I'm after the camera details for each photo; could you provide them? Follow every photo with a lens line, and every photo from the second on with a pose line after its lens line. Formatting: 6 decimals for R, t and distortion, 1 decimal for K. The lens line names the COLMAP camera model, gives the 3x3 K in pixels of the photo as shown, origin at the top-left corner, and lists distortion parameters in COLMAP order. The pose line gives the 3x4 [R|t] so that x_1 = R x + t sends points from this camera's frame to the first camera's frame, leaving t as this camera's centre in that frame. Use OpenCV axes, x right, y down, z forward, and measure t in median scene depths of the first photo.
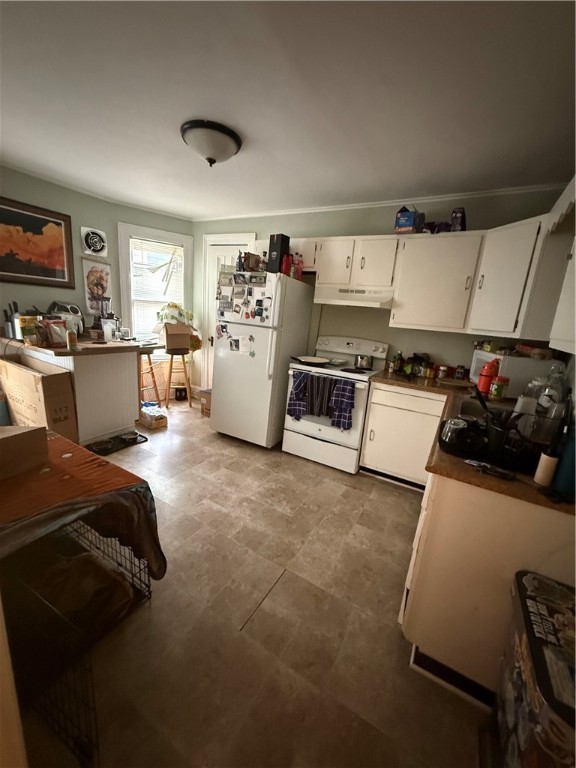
lens RADIAL K [[306.8, 0, 287.8], [0, 306.8, 383.6], [0, 0, 1]] dist [-0.001398, 0.000538]
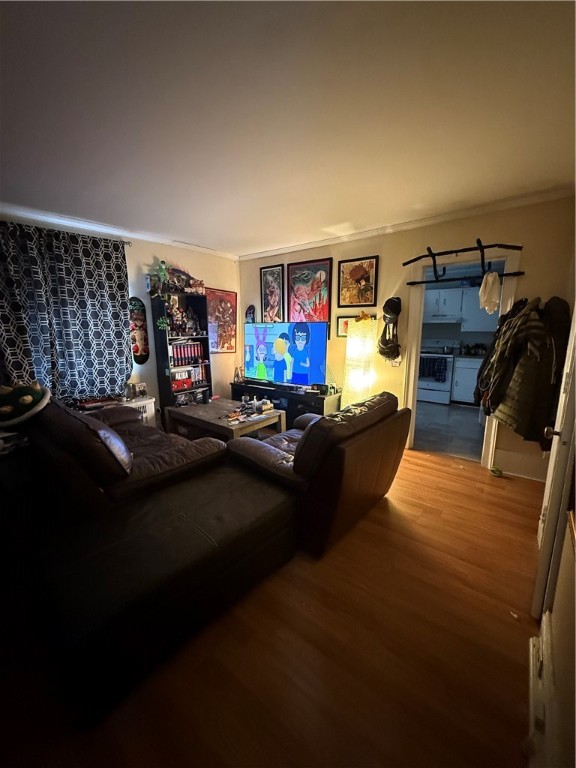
lens RADIAL K [[306.8, 0, 288.6], [0, 306.8, 384.0], [0, 0, 1]] dist [-0.001398, 0.000538]
pose [[0.986050, -0.059959, -0.155273, -0.515897], [0.051704, 0.997053, -0.056673, 0.225343], [0.158214, 0.047854, 0.986245, -1.202984]]
